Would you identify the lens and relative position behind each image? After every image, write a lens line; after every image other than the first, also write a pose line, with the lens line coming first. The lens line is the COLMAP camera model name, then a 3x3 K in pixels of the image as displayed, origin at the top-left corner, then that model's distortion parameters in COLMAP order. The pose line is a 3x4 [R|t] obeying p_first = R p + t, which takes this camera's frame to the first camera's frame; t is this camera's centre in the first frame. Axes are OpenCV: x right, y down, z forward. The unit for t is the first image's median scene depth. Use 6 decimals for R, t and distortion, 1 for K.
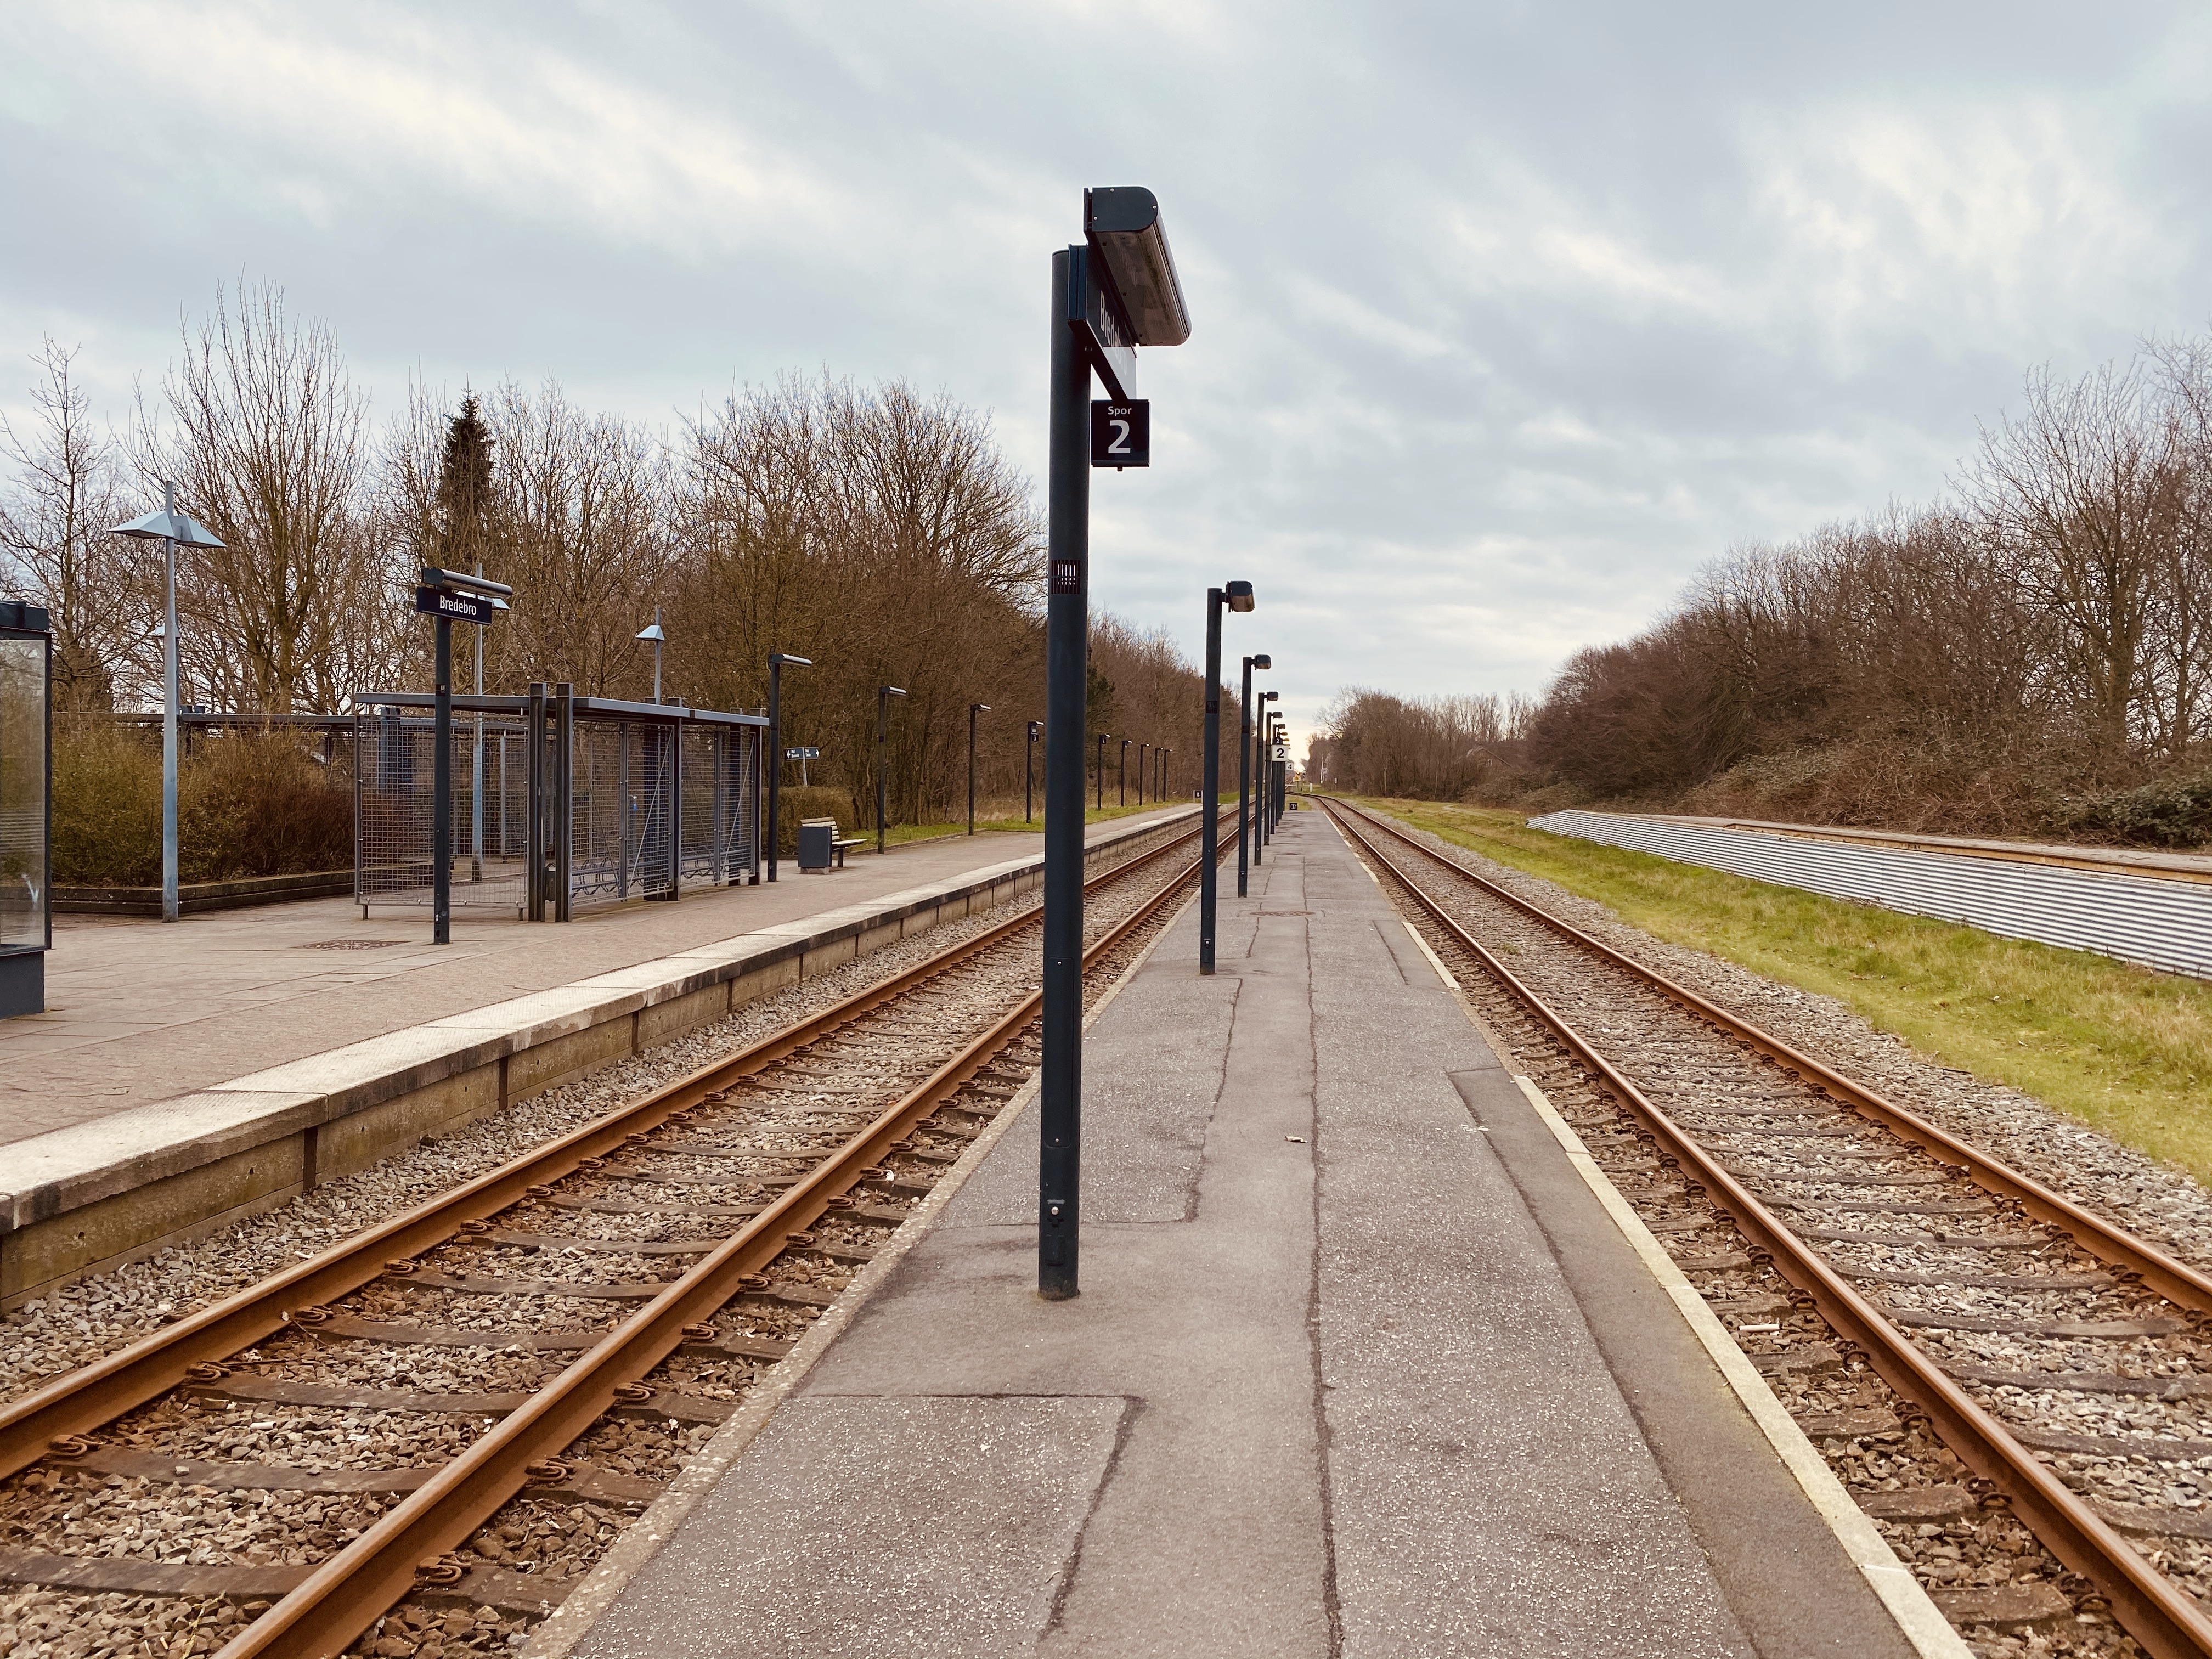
lens RADIAL K [[1635.3, 0, 1105.4], [0, 1635.3, 872.7], [0, 0, 1]] dist [0.002634, -0.073579]
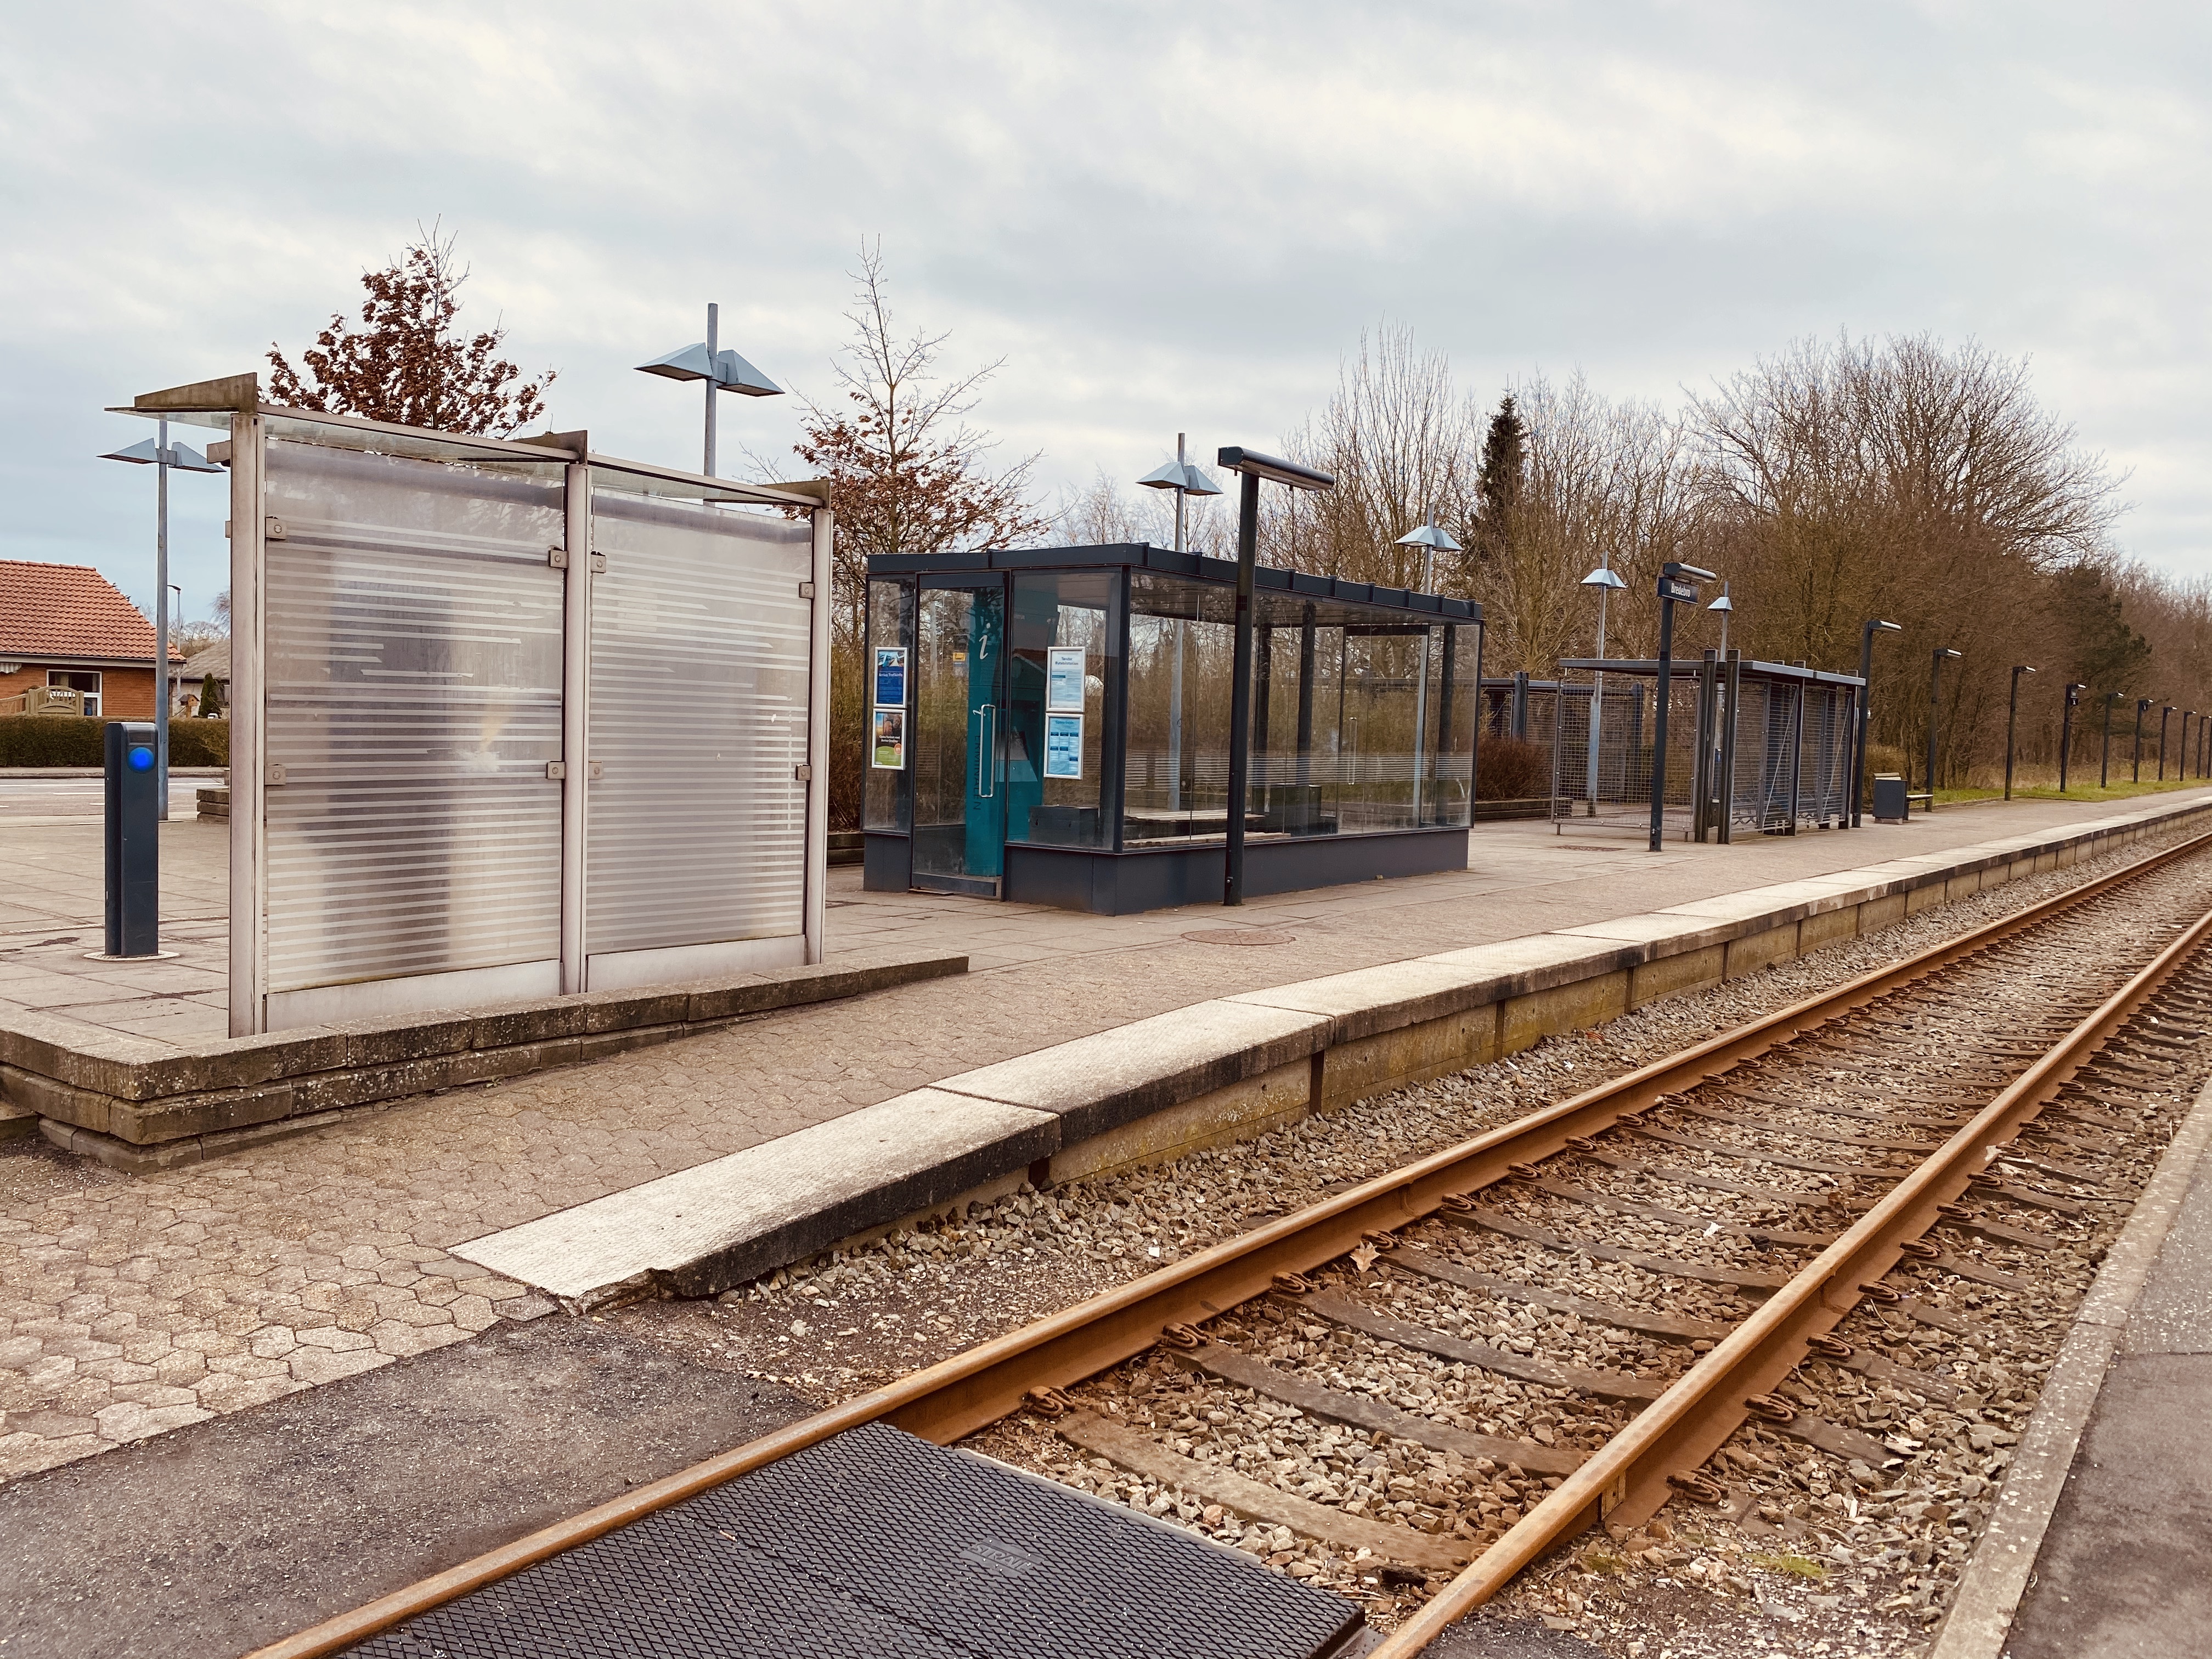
lens RADIAL K [[1696.0, 0, 1107.0], [0, 1696.0, 801.6], [0, 0, 1]] dist [0.052347, -0.067030]
pose [[0.868997, 0.030894, -0.493852, -0.060557], [-0.044183, 0.998907, -0.015257, 0.022309], [0.492841, 0.035078, 0.869412, -0.196299]]
